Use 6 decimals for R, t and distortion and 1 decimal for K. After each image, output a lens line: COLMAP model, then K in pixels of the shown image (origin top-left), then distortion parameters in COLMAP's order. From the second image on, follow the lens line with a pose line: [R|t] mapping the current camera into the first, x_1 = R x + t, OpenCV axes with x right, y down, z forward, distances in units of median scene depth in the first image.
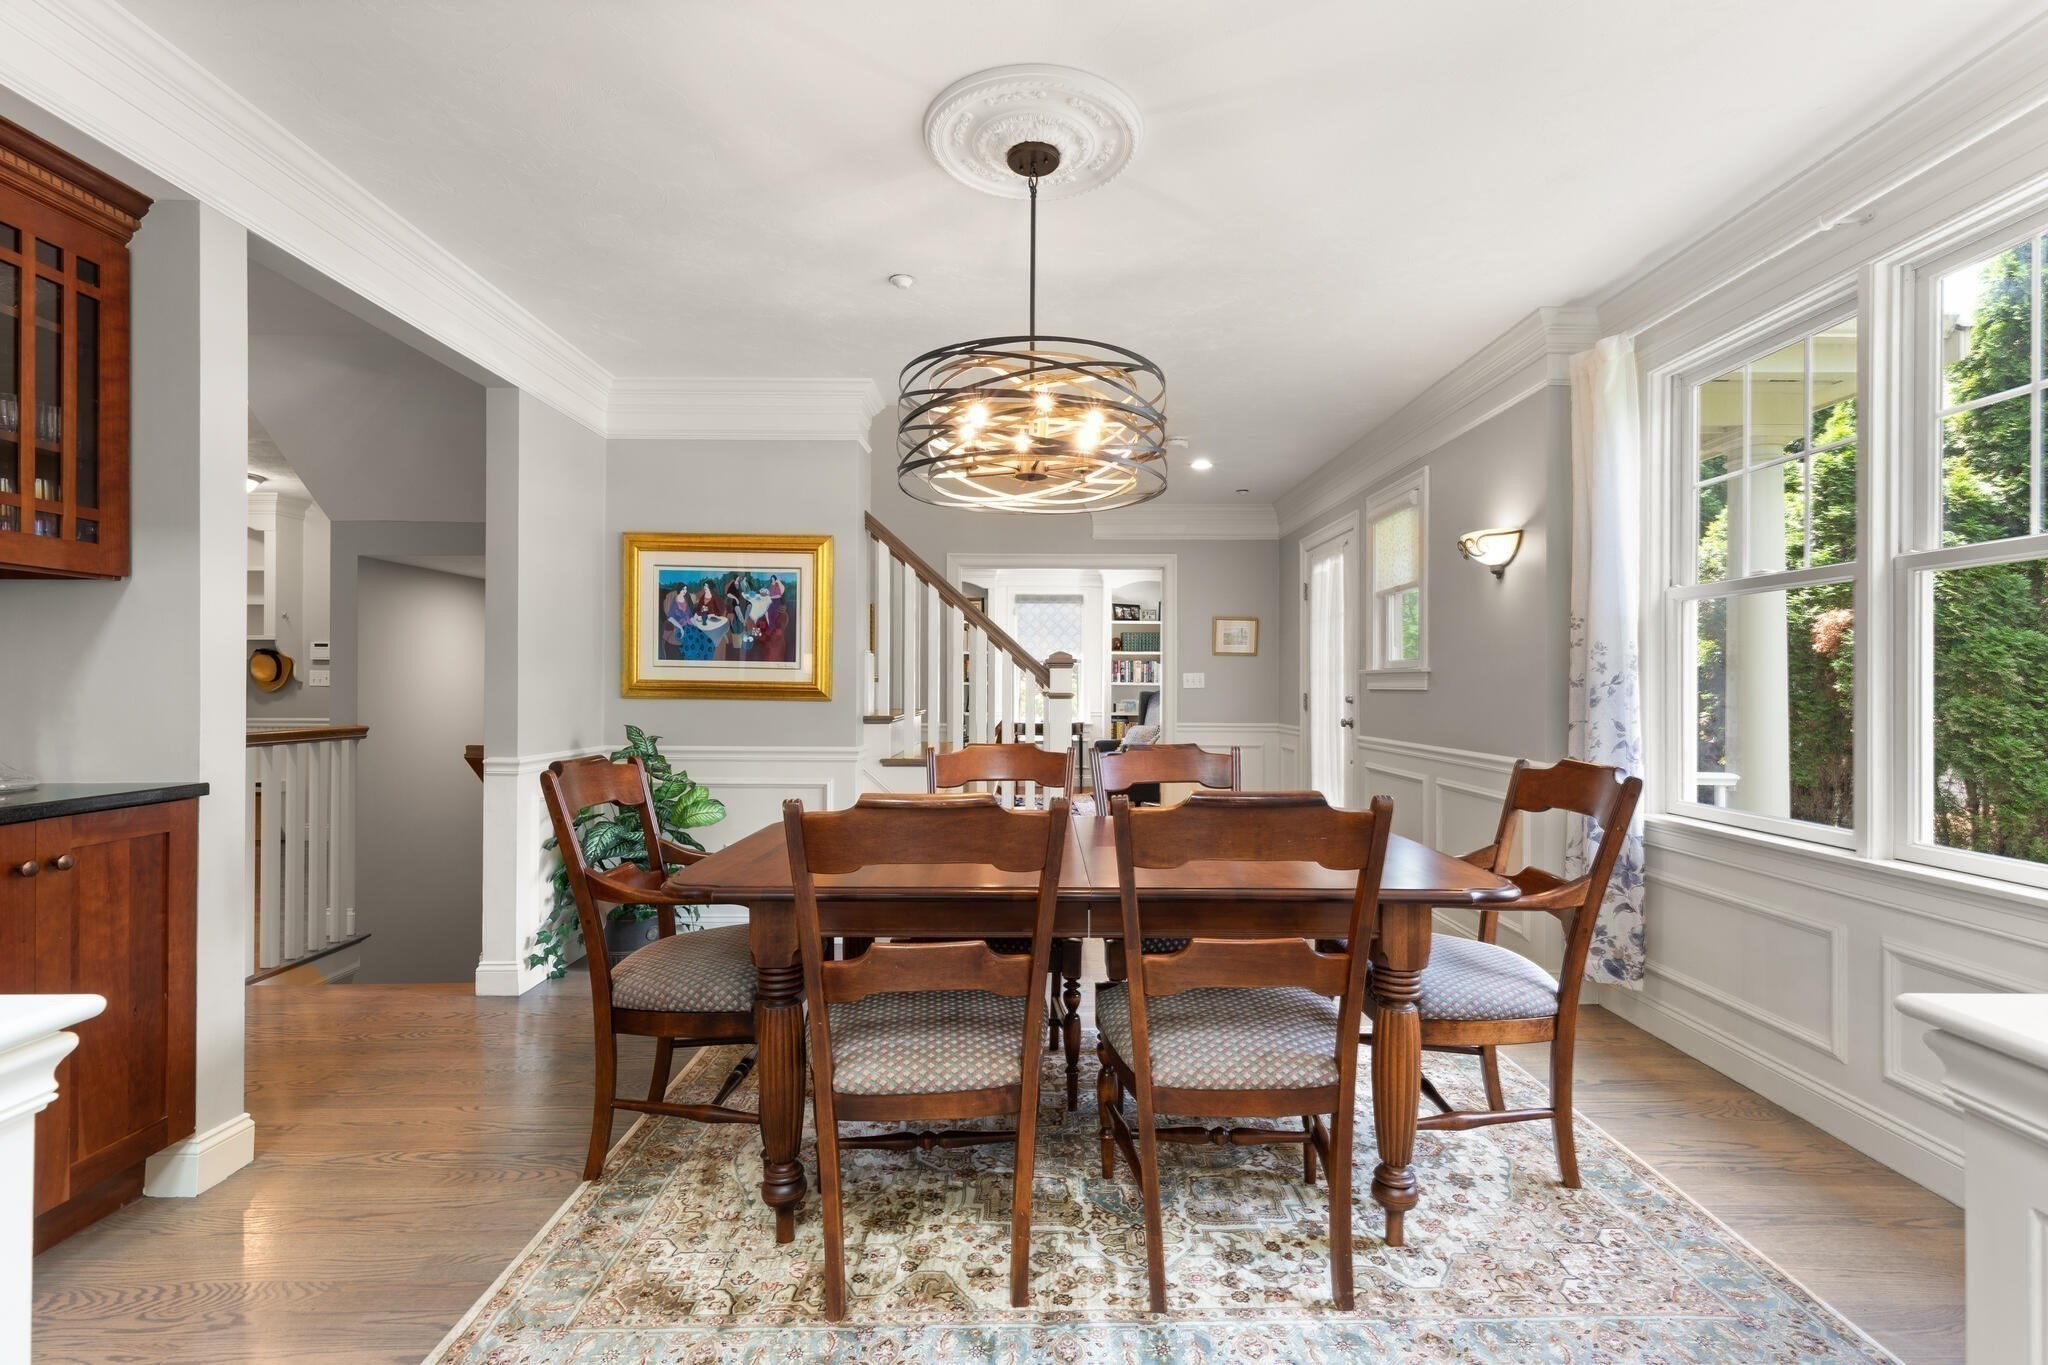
lens RADIAL K [[929.9, 0, 1021.1], [0, 929.9, 679.3], [0, 0, 1]] dist [0.004646, 0.000574]
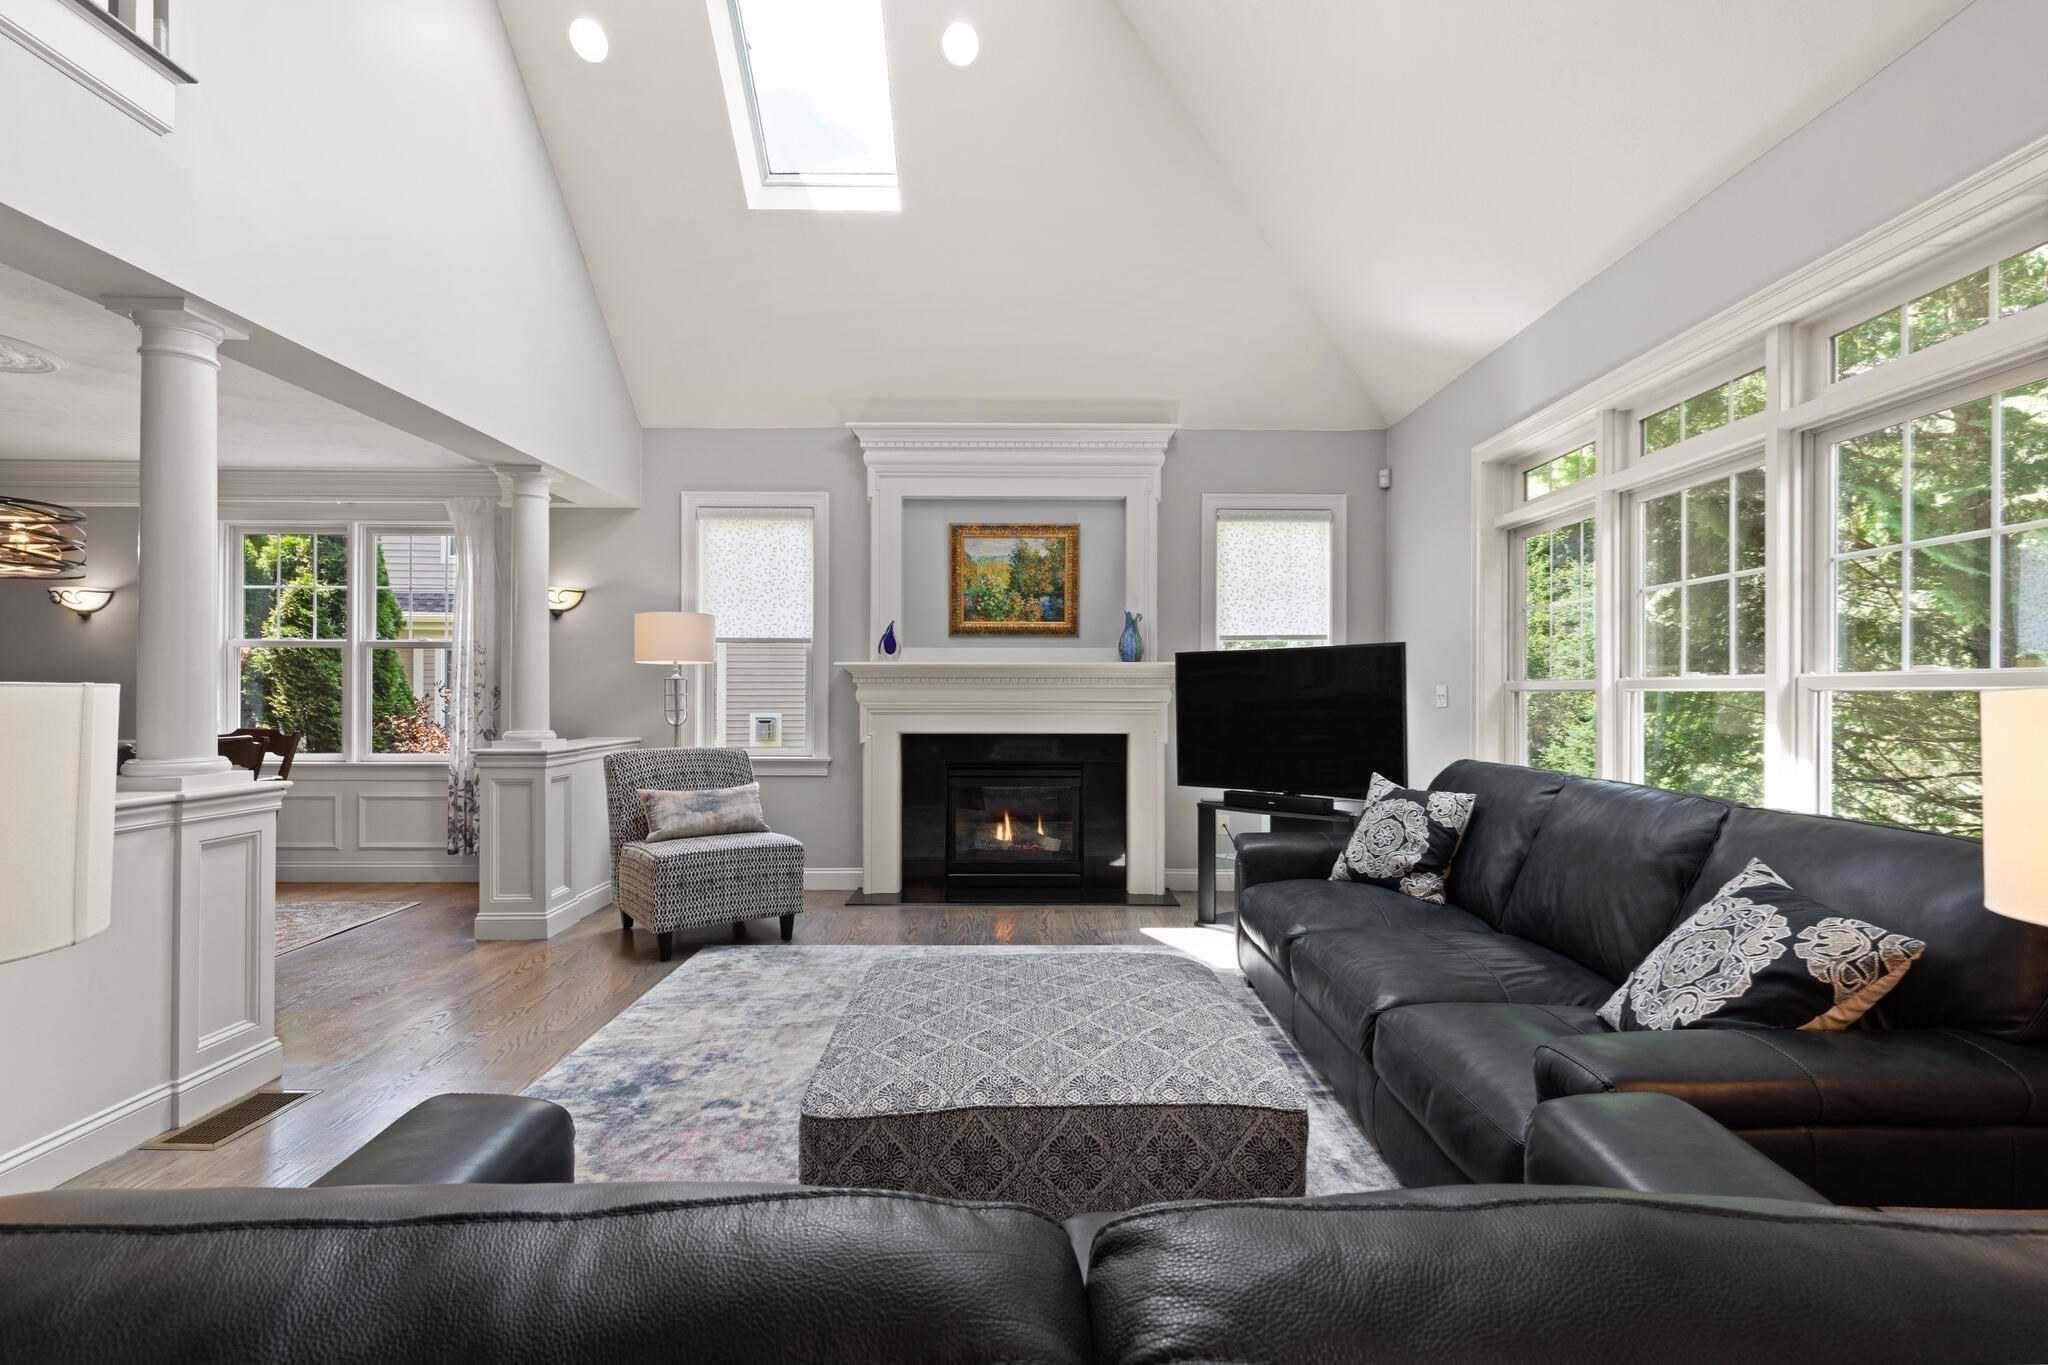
lens RADIAL K [[929.9, 0, 1022.5], [0, 929.9, 682.0], [0, 0, 1]] dist [0.004646, 0.000574]
pose [[0.001392, 0.001406, 0.999998, -1.421863], [0.004223, 0.999990, -0.001412, -0.005358], [-0.999990, 0.004225, 0.001386, -0.703049]]
